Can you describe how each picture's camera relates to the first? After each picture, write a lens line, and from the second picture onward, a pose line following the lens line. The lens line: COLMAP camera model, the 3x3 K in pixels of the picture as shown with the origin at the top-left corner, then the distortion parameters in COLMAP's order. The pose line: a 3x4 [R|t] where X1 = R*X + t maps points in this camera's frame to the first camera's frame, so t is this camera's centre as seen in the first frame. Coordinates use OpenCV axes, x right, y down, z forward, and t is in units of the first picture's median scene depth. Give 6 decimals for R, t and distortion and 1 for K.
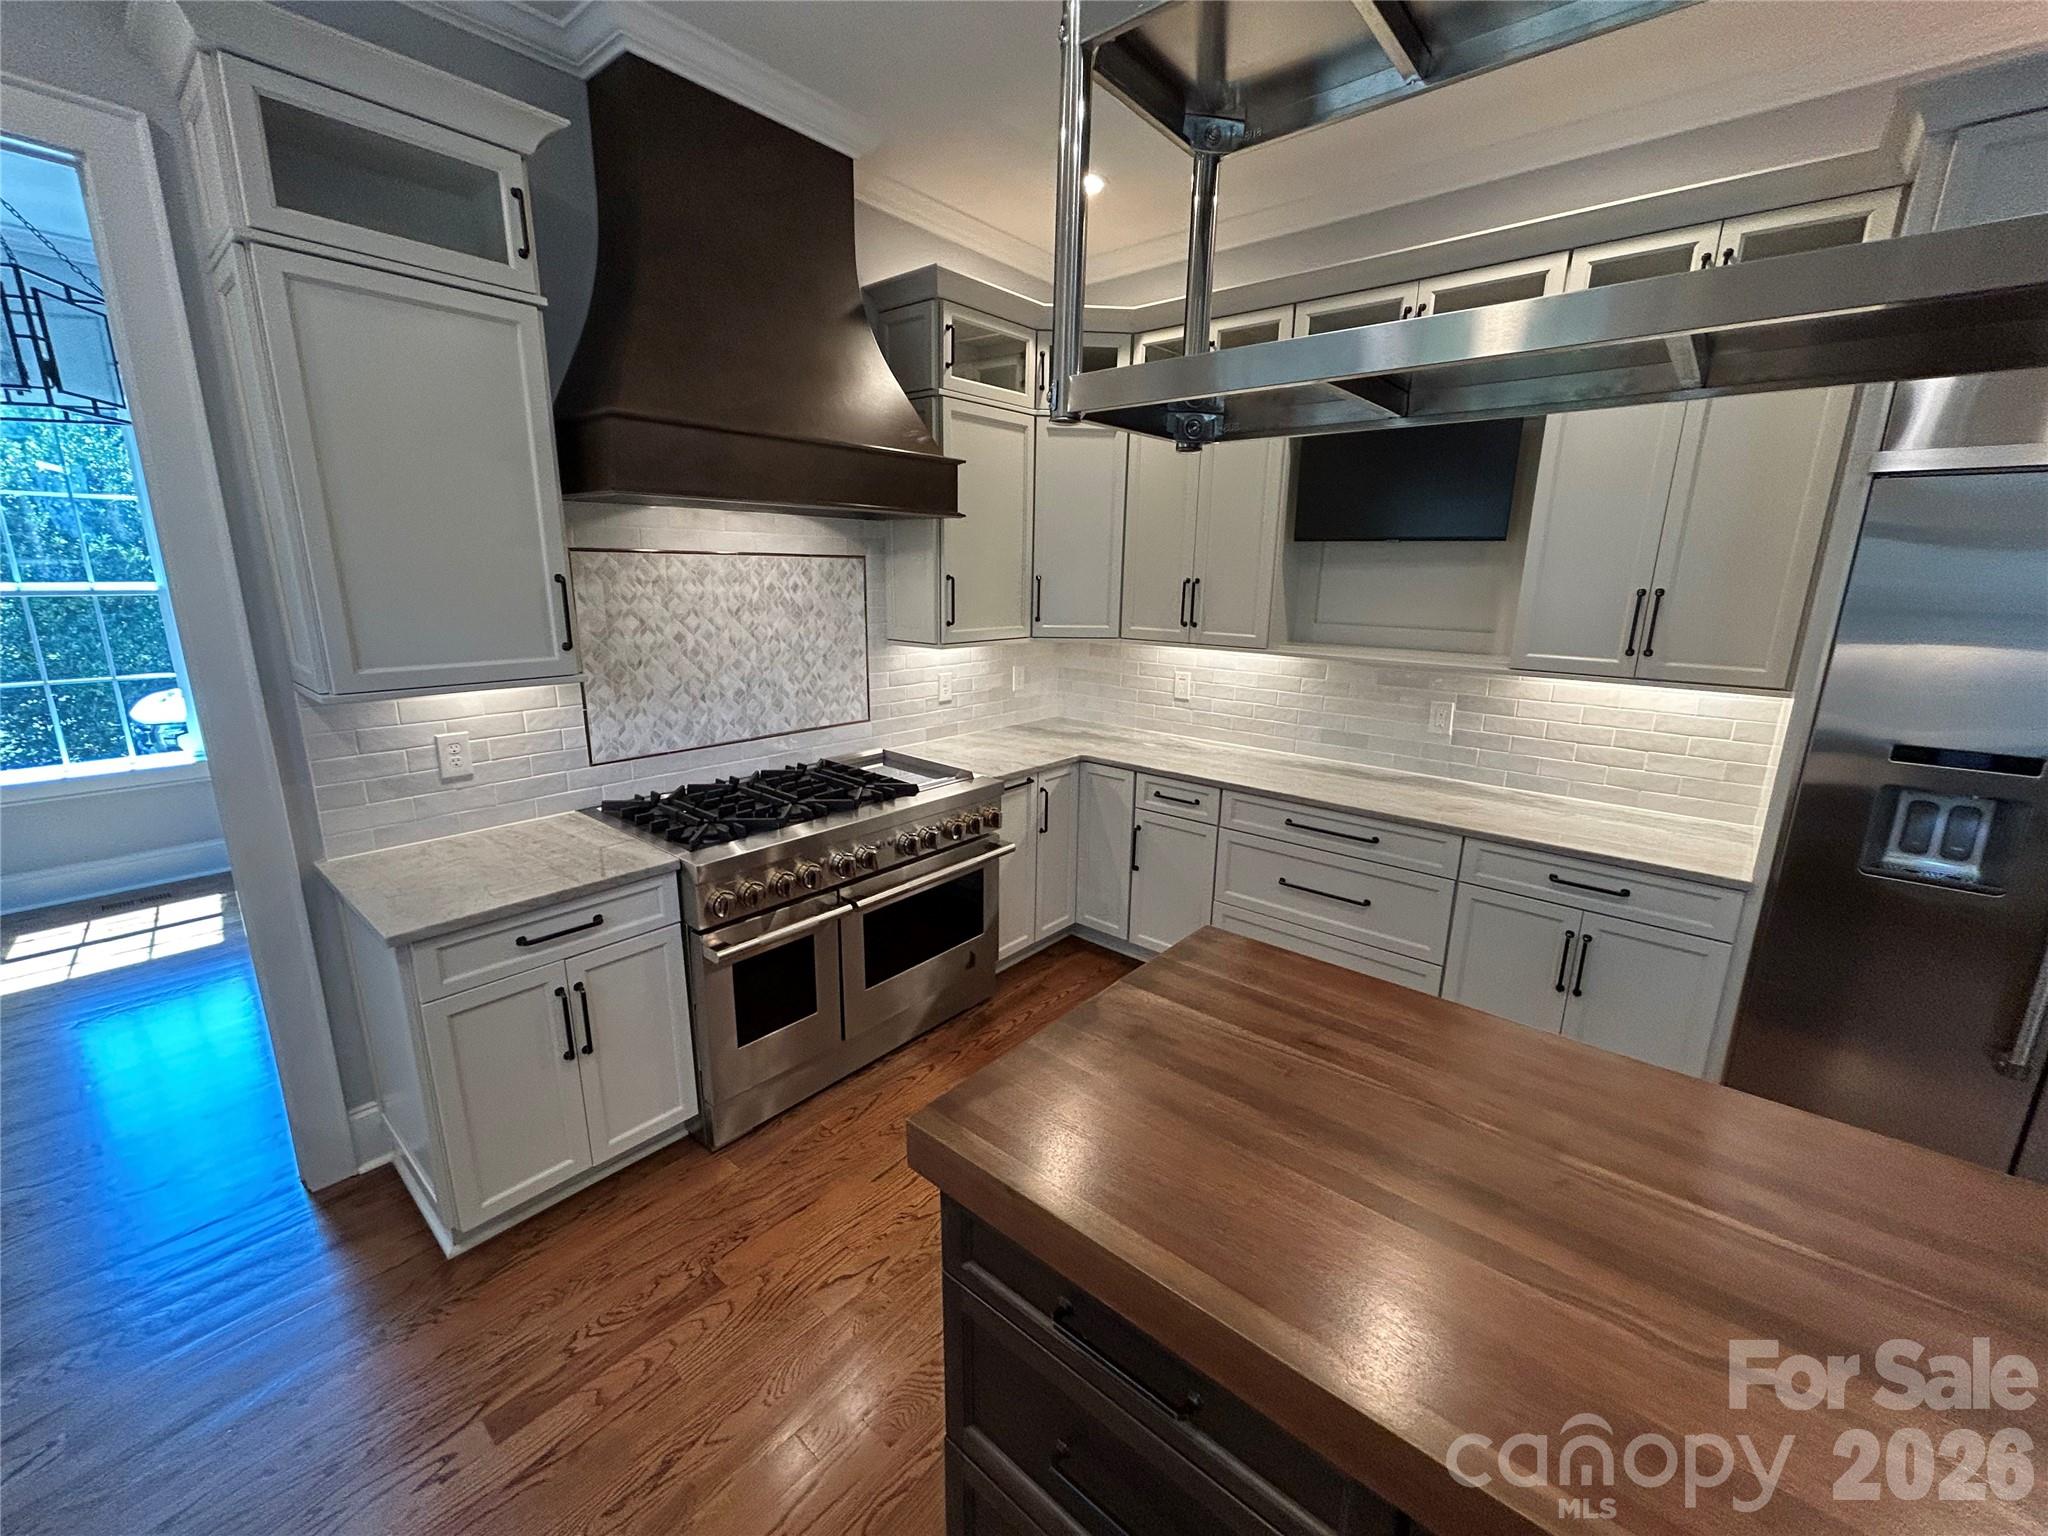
lens RADIAL K [[823.6, 0, 1021.3], [0, 823.6, 769.2], [0, 0, 1]] dist [-0.002734, -0.000066]
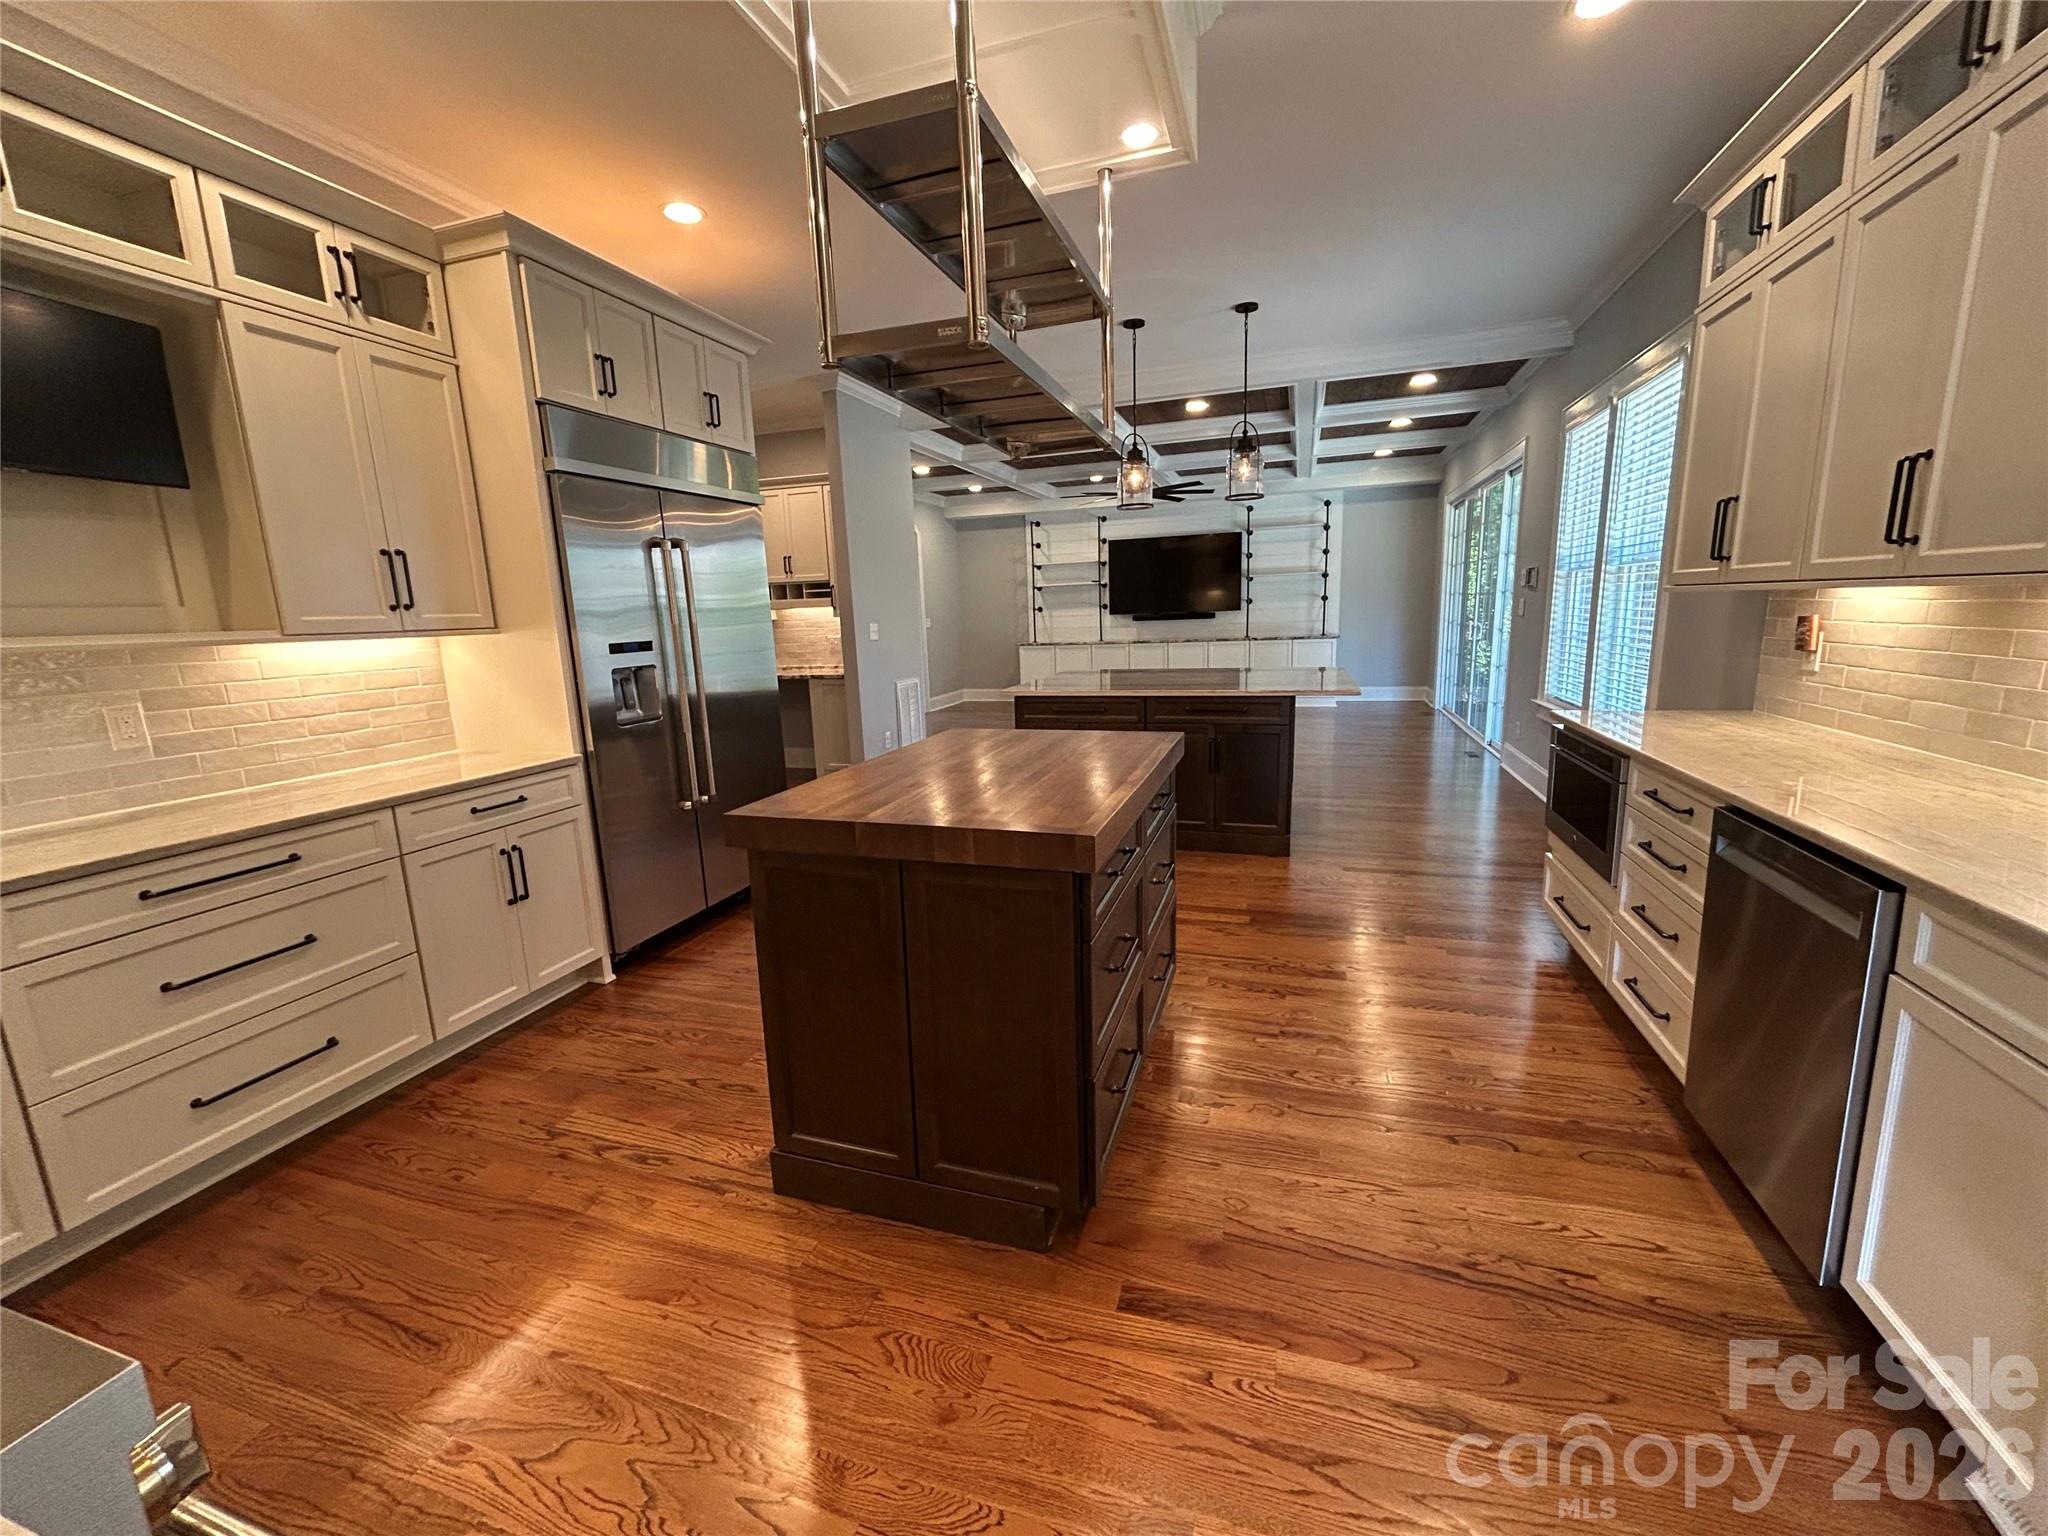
lens RADIAL K [[823.6, 0, 1010.9], [0, 823.6, 774.1], [0, 0, 1]] dist [-0.002734, -0.000066]
pose [[-0.365238, -0.184922, 0.912362, -0.497354], [0.246386, 0.925918, 0.286303, -0.041252], [-0.897716, 0.329362, -0.292619, 0.557281]]
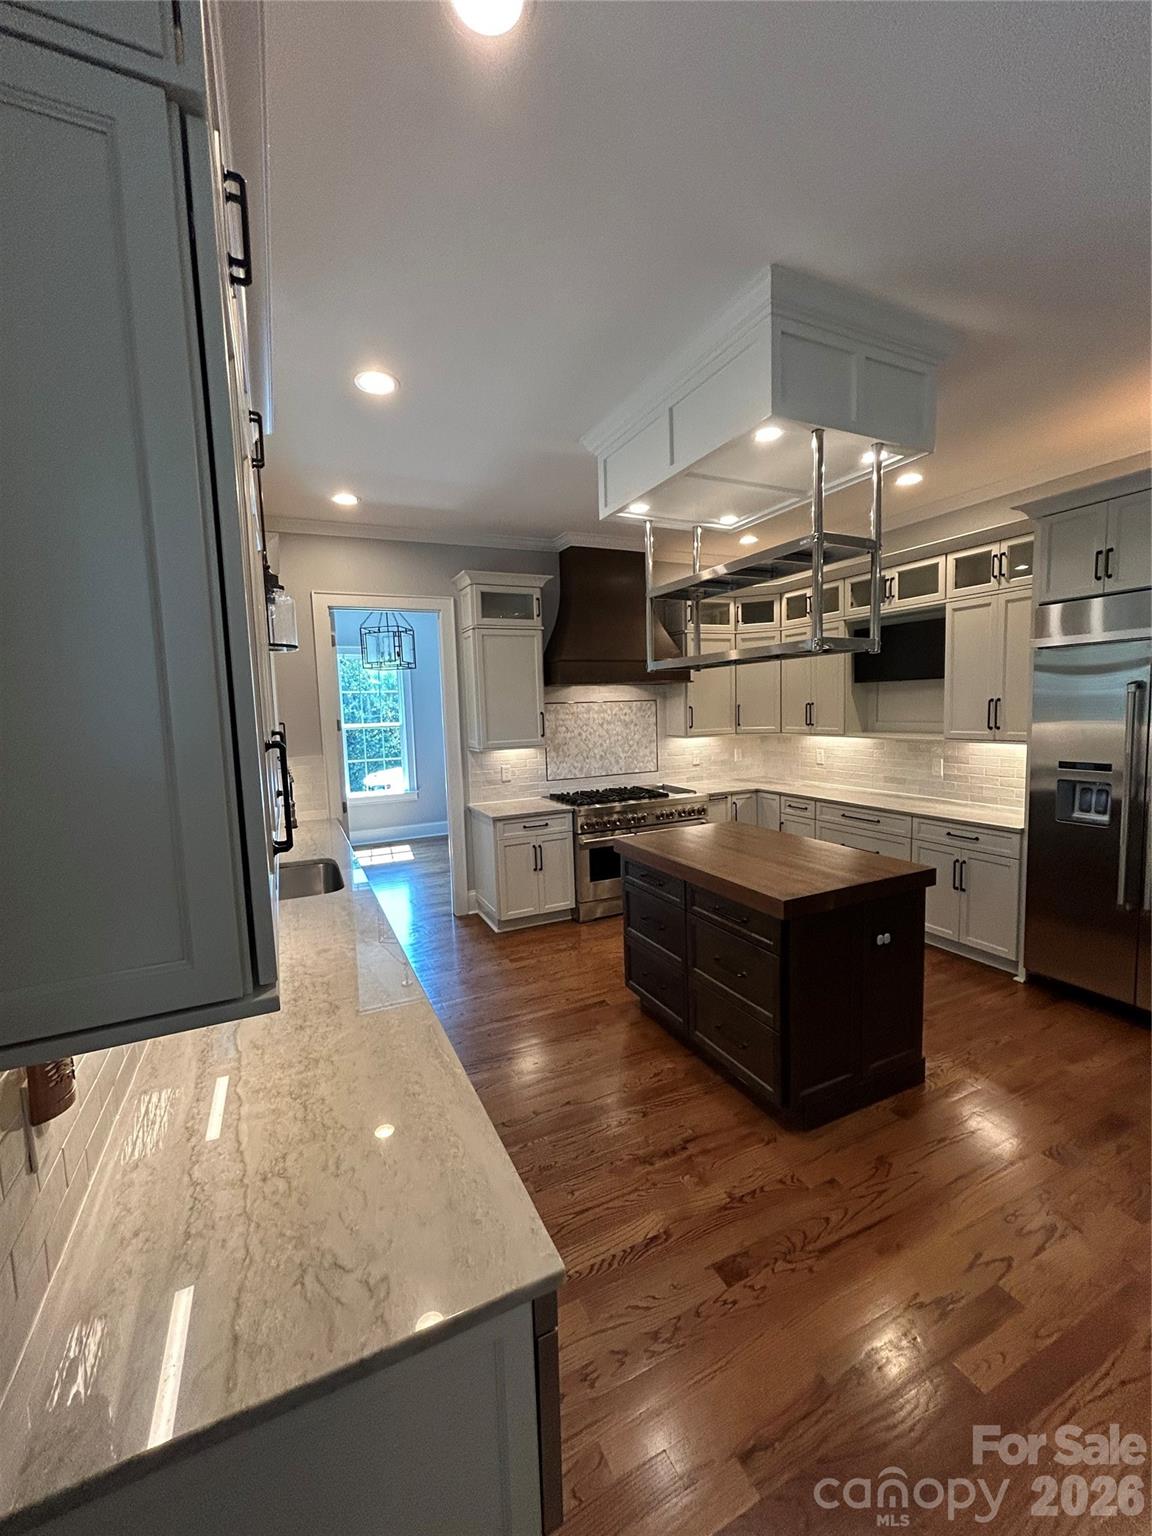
lens RADIAL K [[617.7, 0, 580.4], [0, 617.7, 764.0], [0, 0, 1]] dist [-0.002734, -0.000066]
pose [[0.911615, -0.005647, -0.411006, 0.368281], [-0.052233, 0.990208, -0.129458, 0.176041], [0.407712, 0.139484, 0.902394, -0.710491]]
